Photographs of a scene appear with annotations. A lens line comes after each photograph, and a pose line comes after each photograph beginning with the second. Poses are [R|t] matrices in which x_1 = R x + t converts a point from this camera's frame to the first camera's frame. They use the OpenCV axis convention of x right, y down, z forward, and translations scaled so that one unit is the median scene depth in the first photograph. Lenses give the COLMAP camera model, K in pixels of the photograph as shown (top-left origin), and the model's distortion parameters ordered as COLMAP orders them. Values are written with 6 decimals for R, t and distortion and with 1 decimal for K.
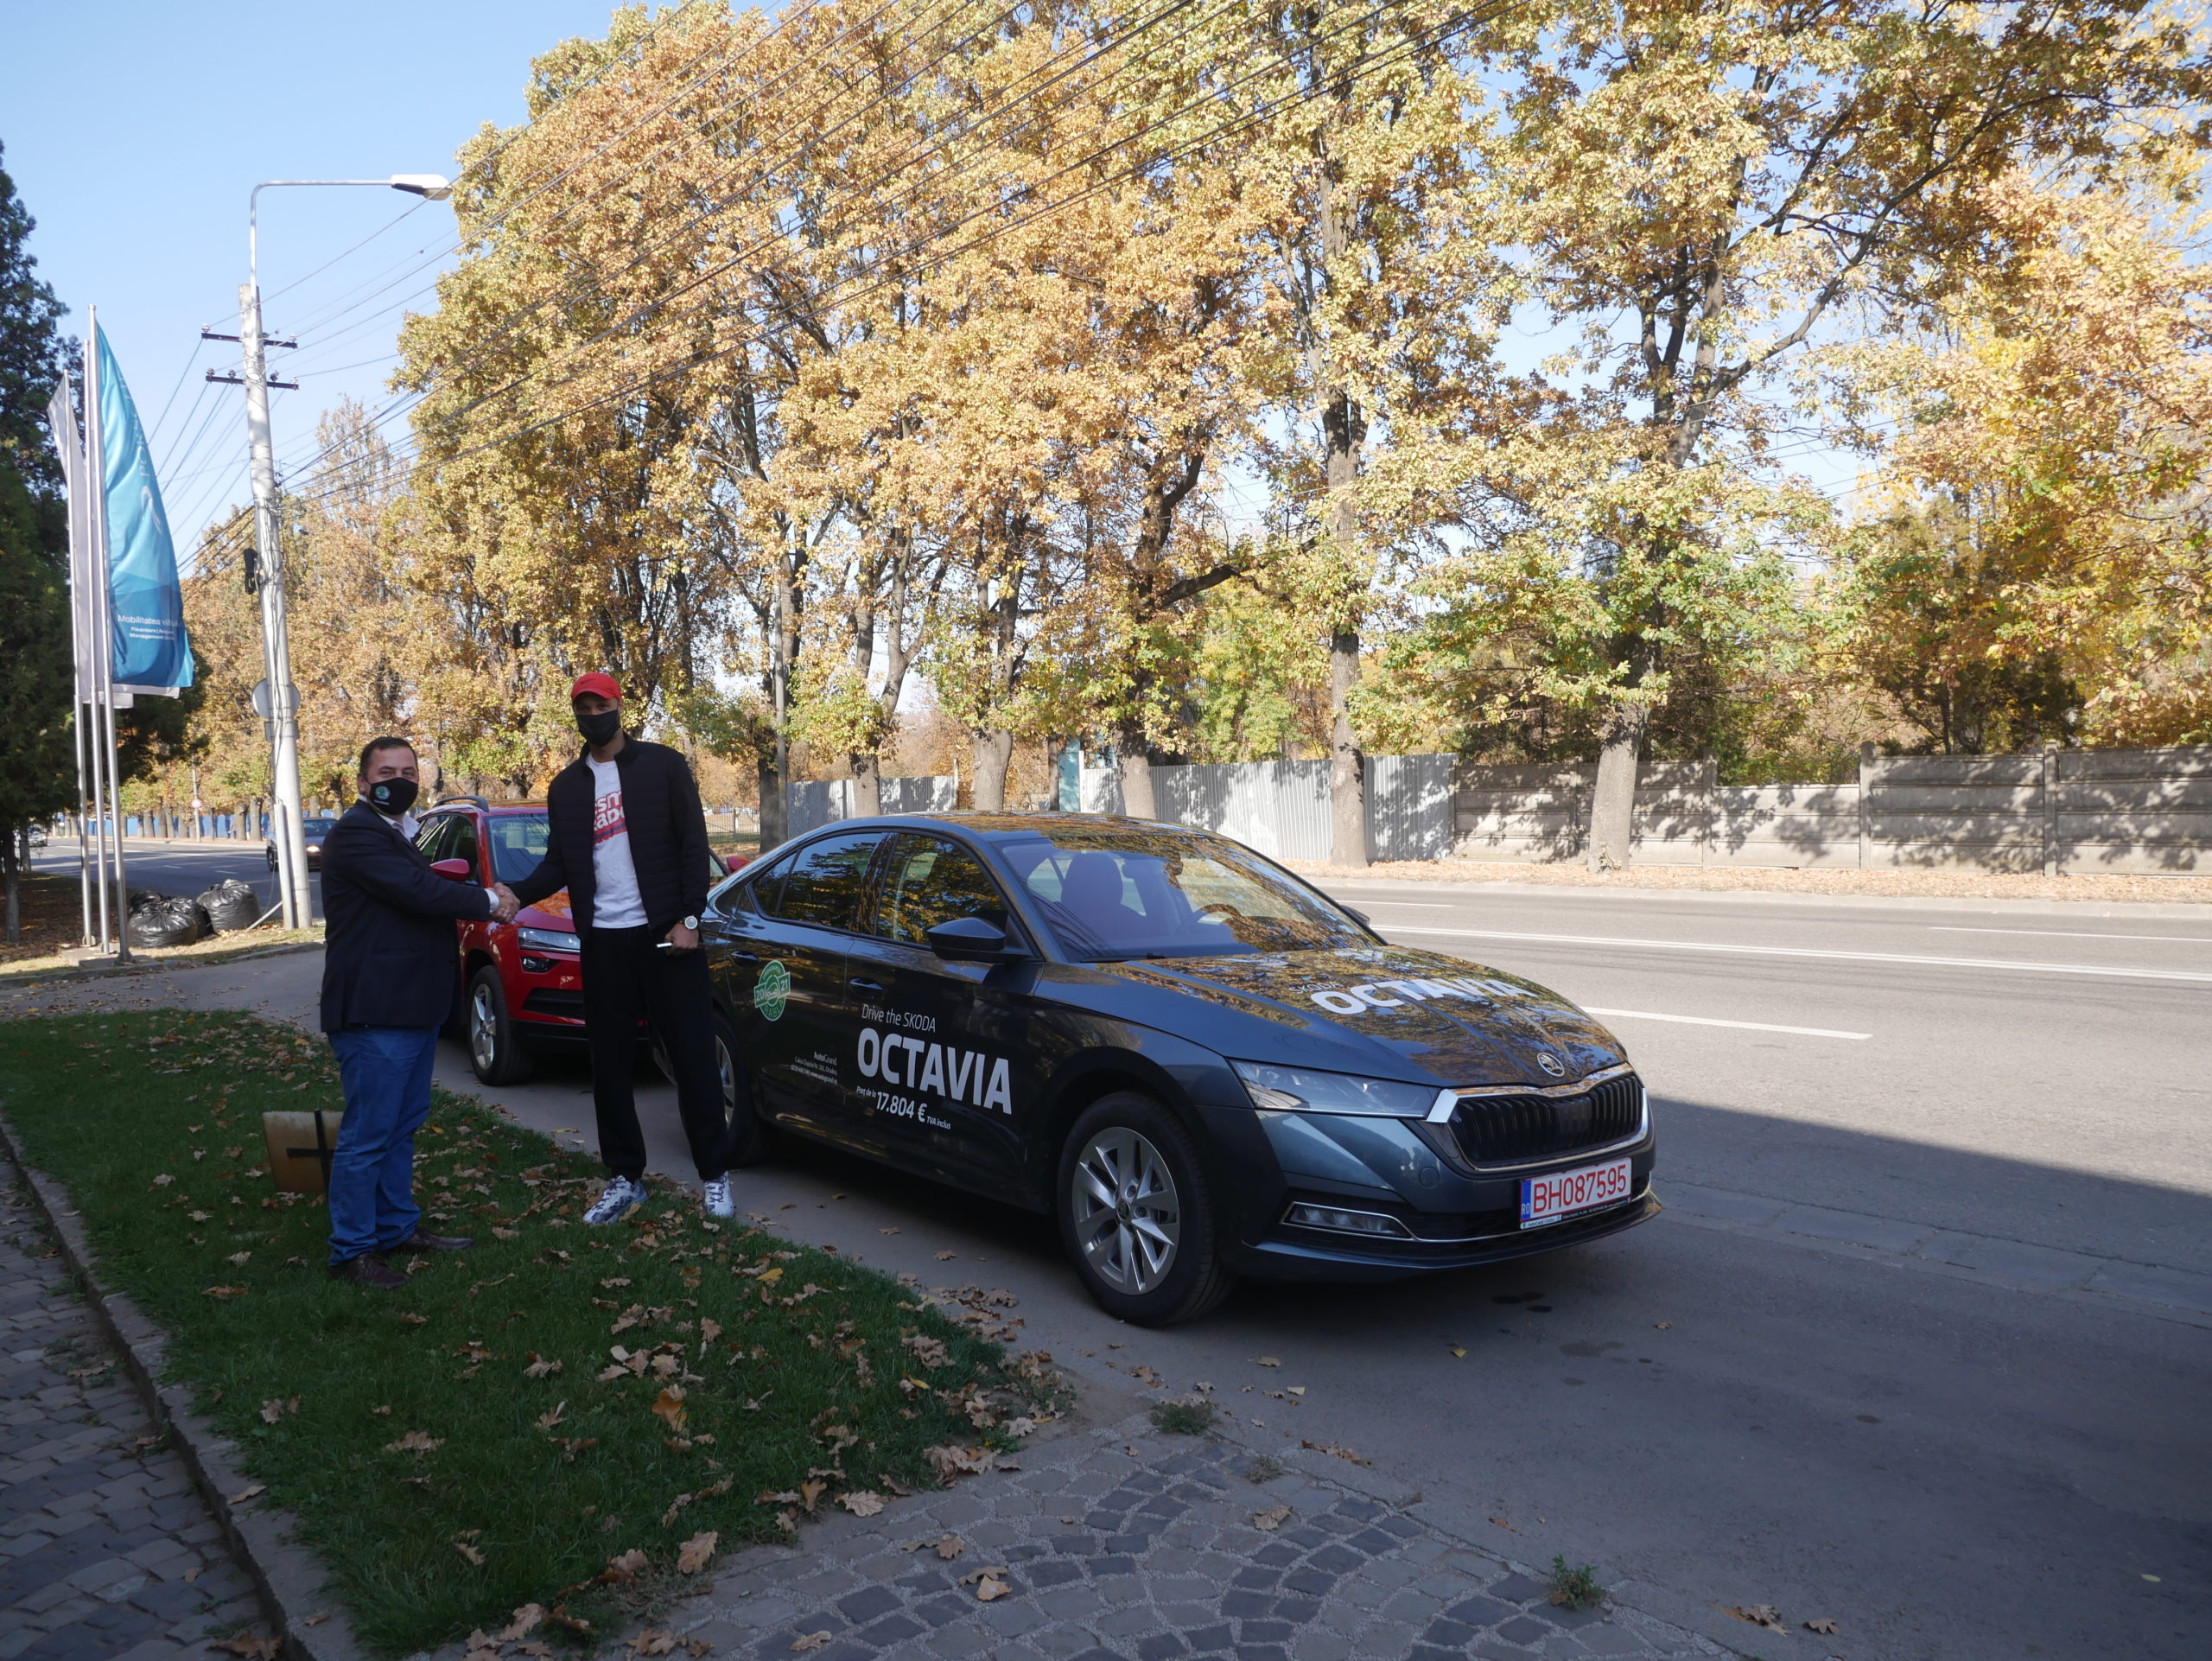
lens RADIAL K [[1637.7, 0, 1100.1], [0, 1637.7, 831.1], [0, 0, 1]] dist [-0.046236, 0.019329]
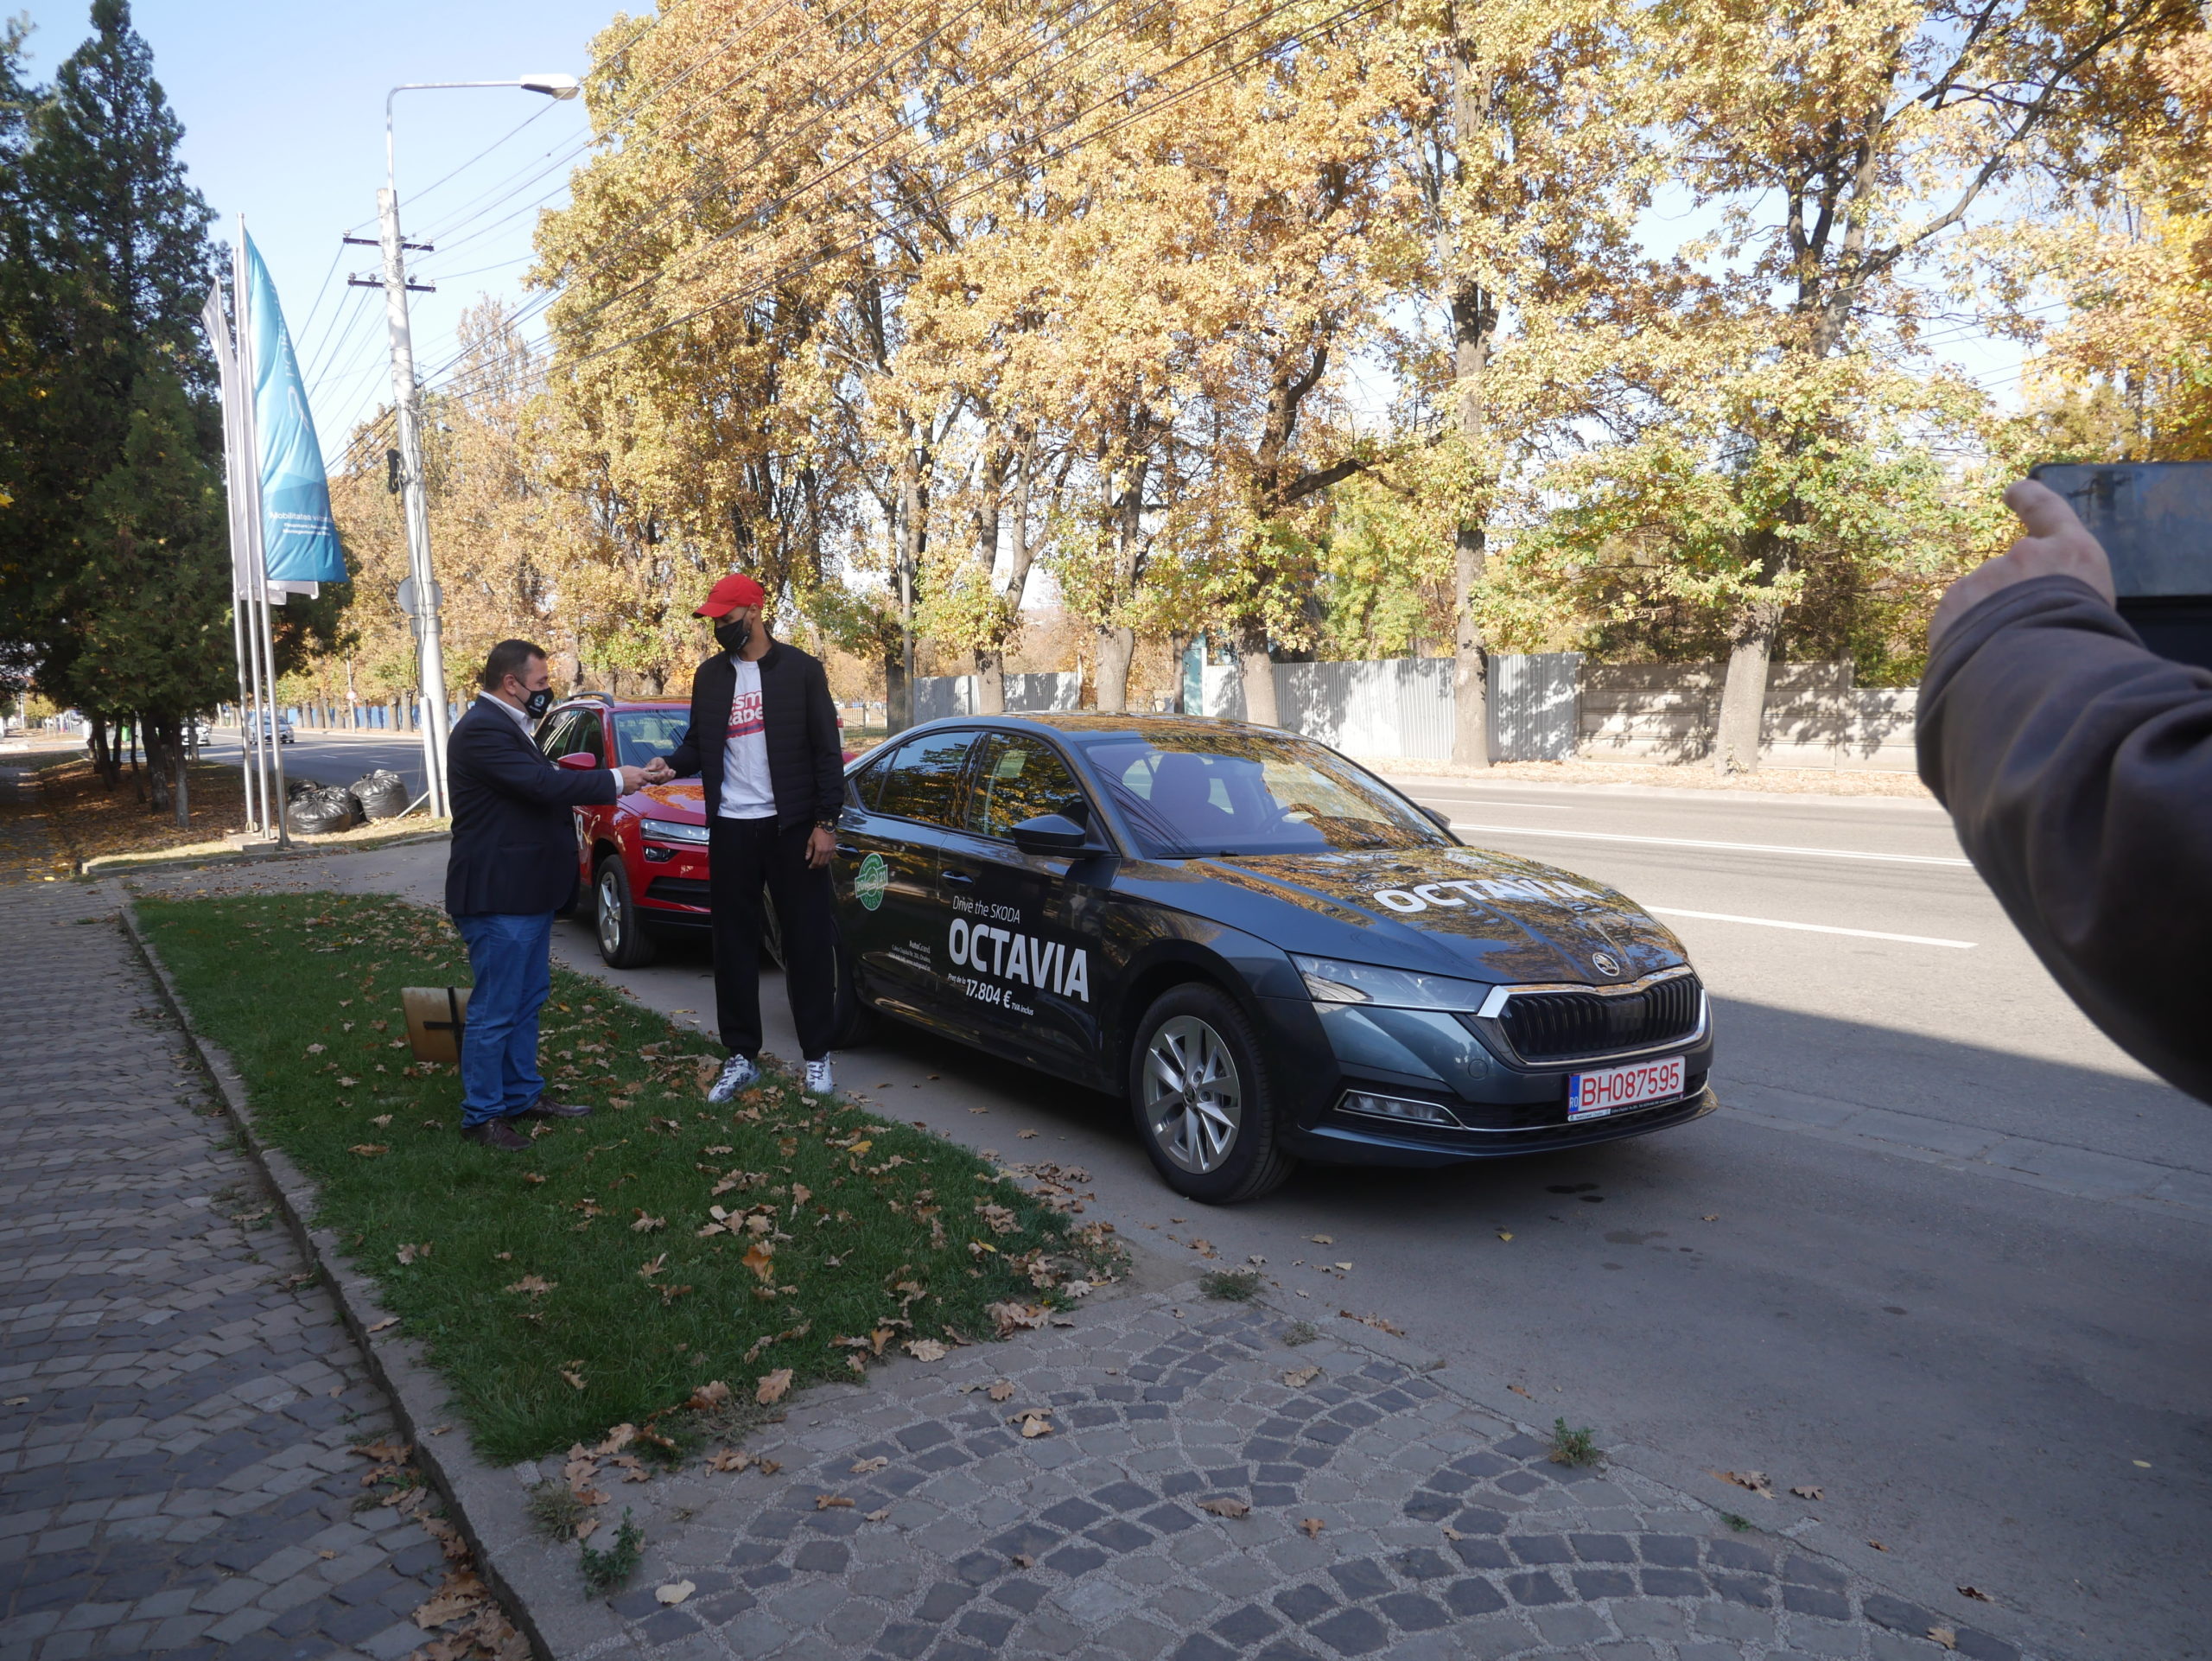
lens RADIAL K [[1636.9, 0, 1098.7], [0, 1636.9, 835.3], [0, 0, 1]] dist [-0.044309, 0.018199]
pose [[0.996817, 0.012697, -0.078711, 0.007150], [-0.007474, 0.997772, 0.066294, -0.000758], [0.079377, -0.065495, 0.994691, -0.008195]]
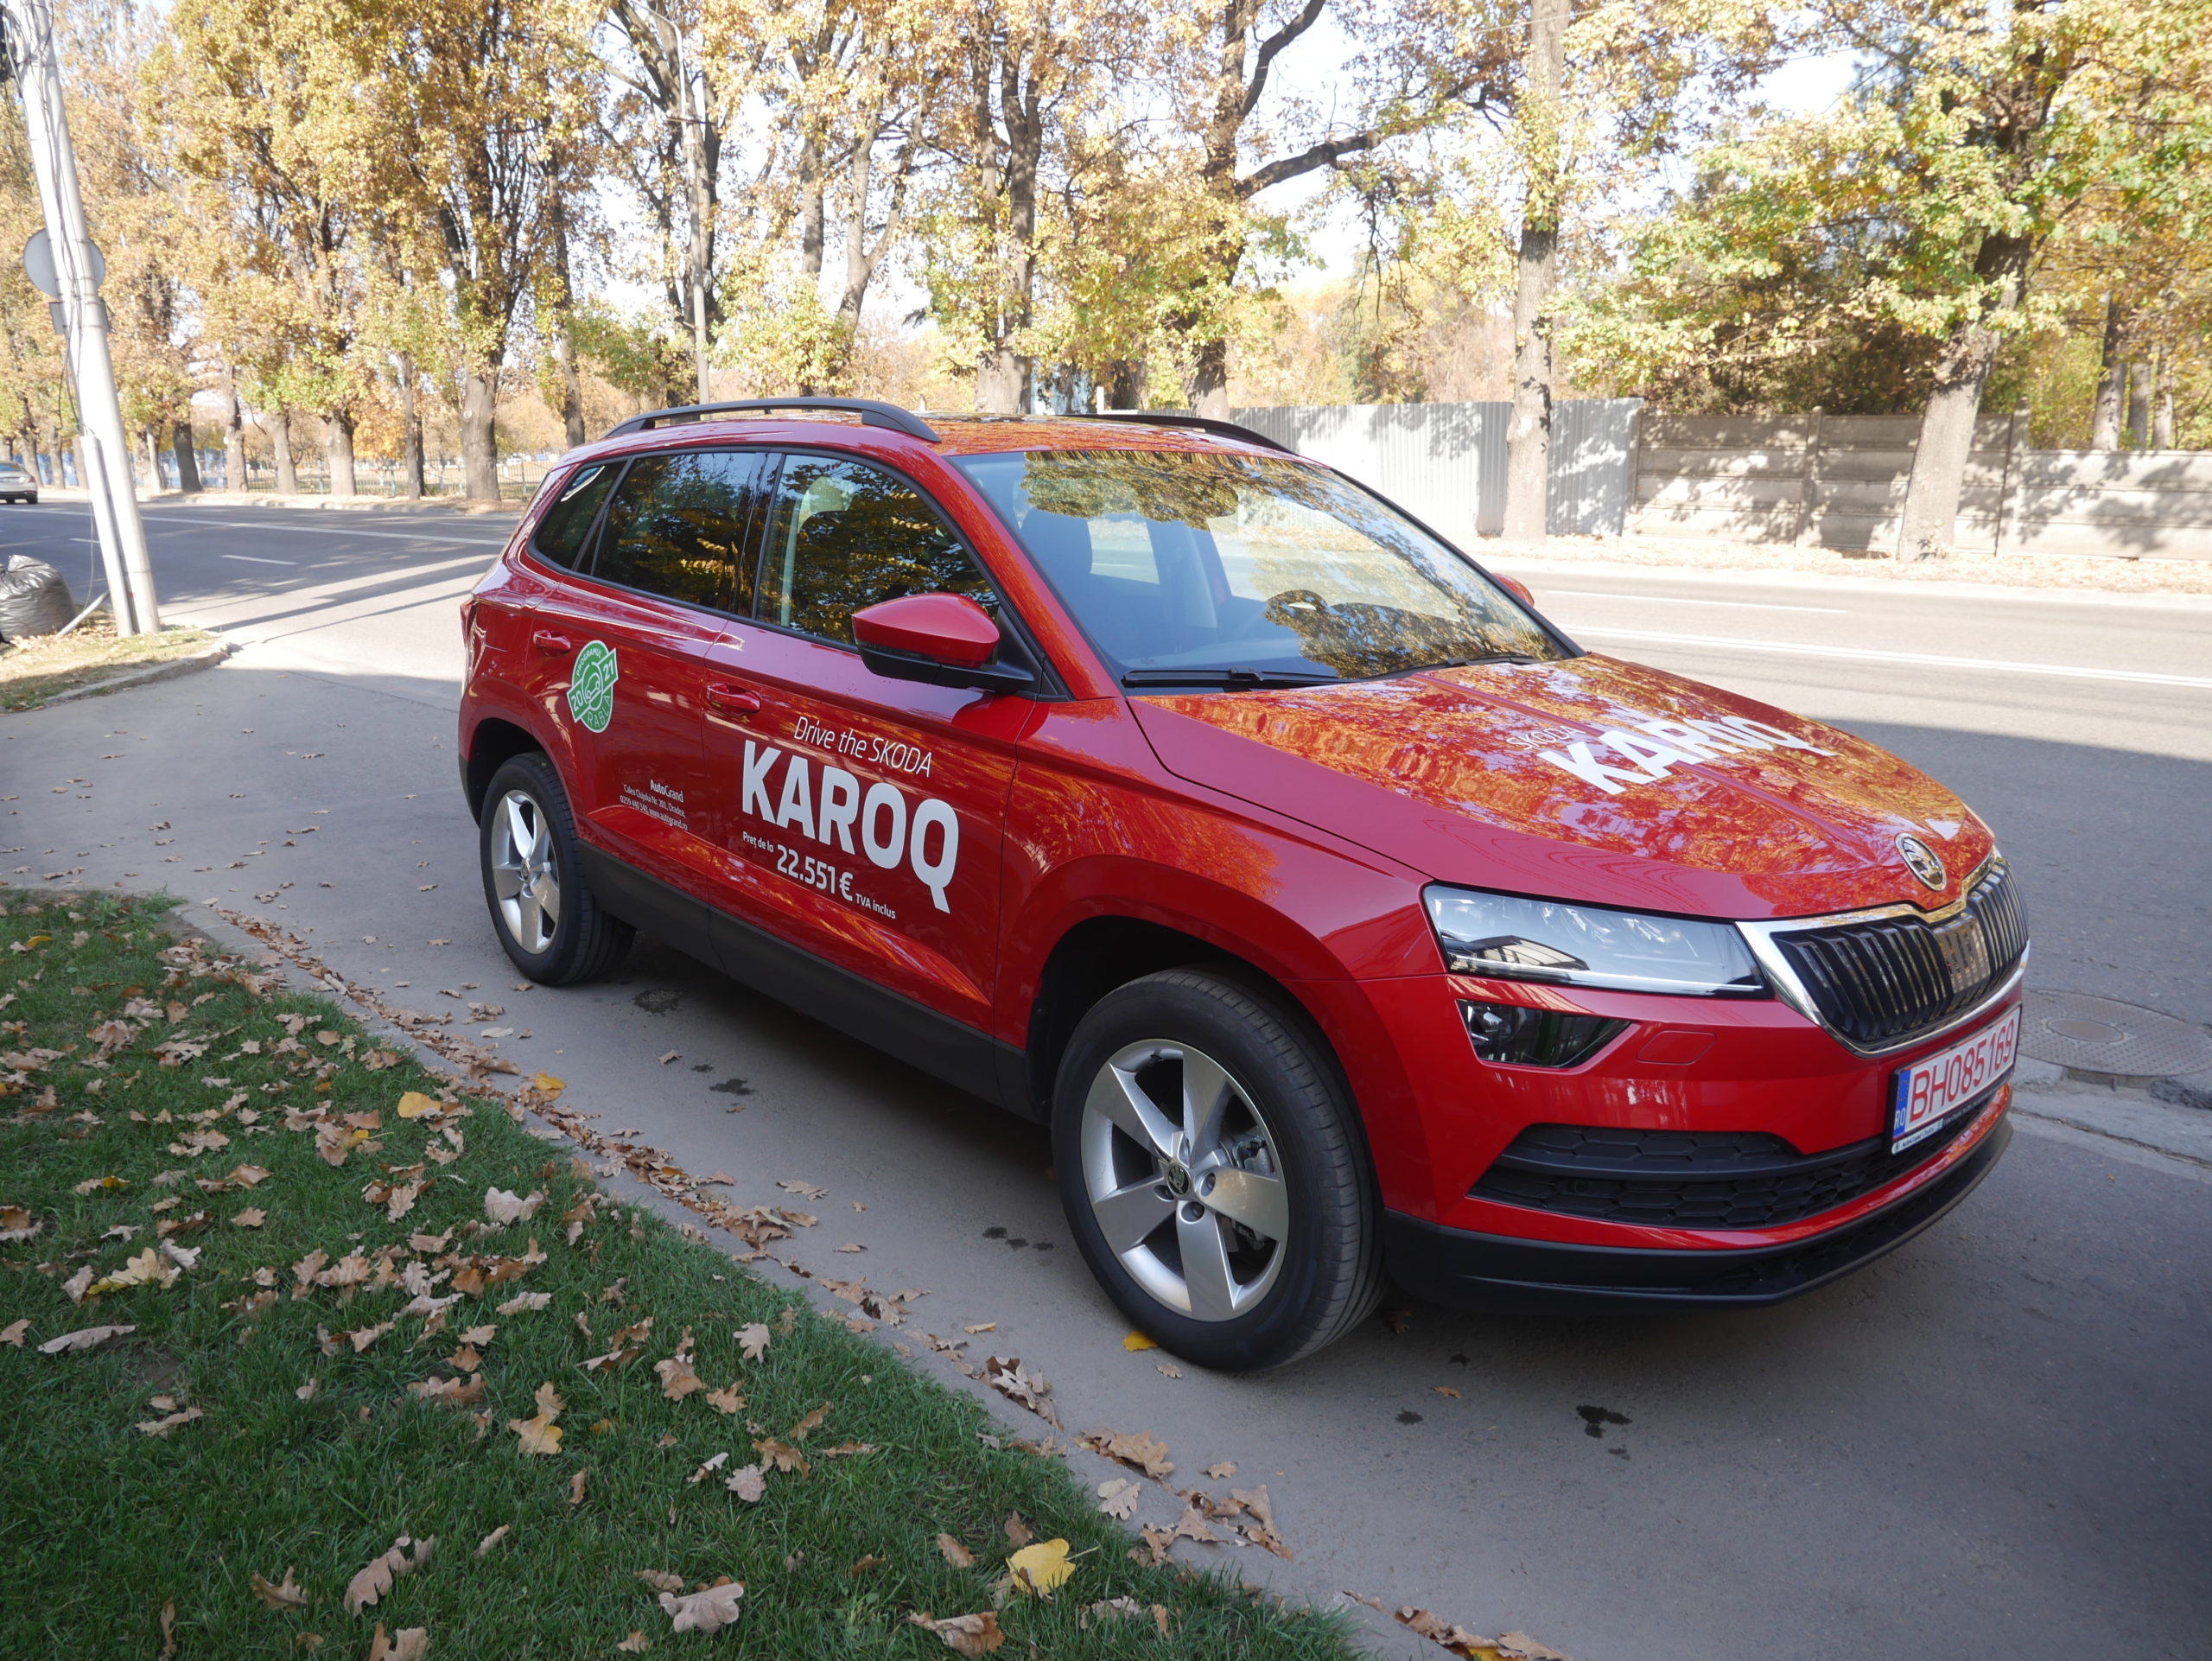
lens RADIAL K [[1628.8, 0, 1104.0], [0, 1628.8, 847.2], [0, 0, 1]] dist [-0.038279, 0.004775]
pose [[0.993611, -0.008281, 0.112551, -0.160132], [-0.016321, 0.976277, 0.215912, -0.001417], [-0.111669, -0.216369, 0.969904, 0.272916]]
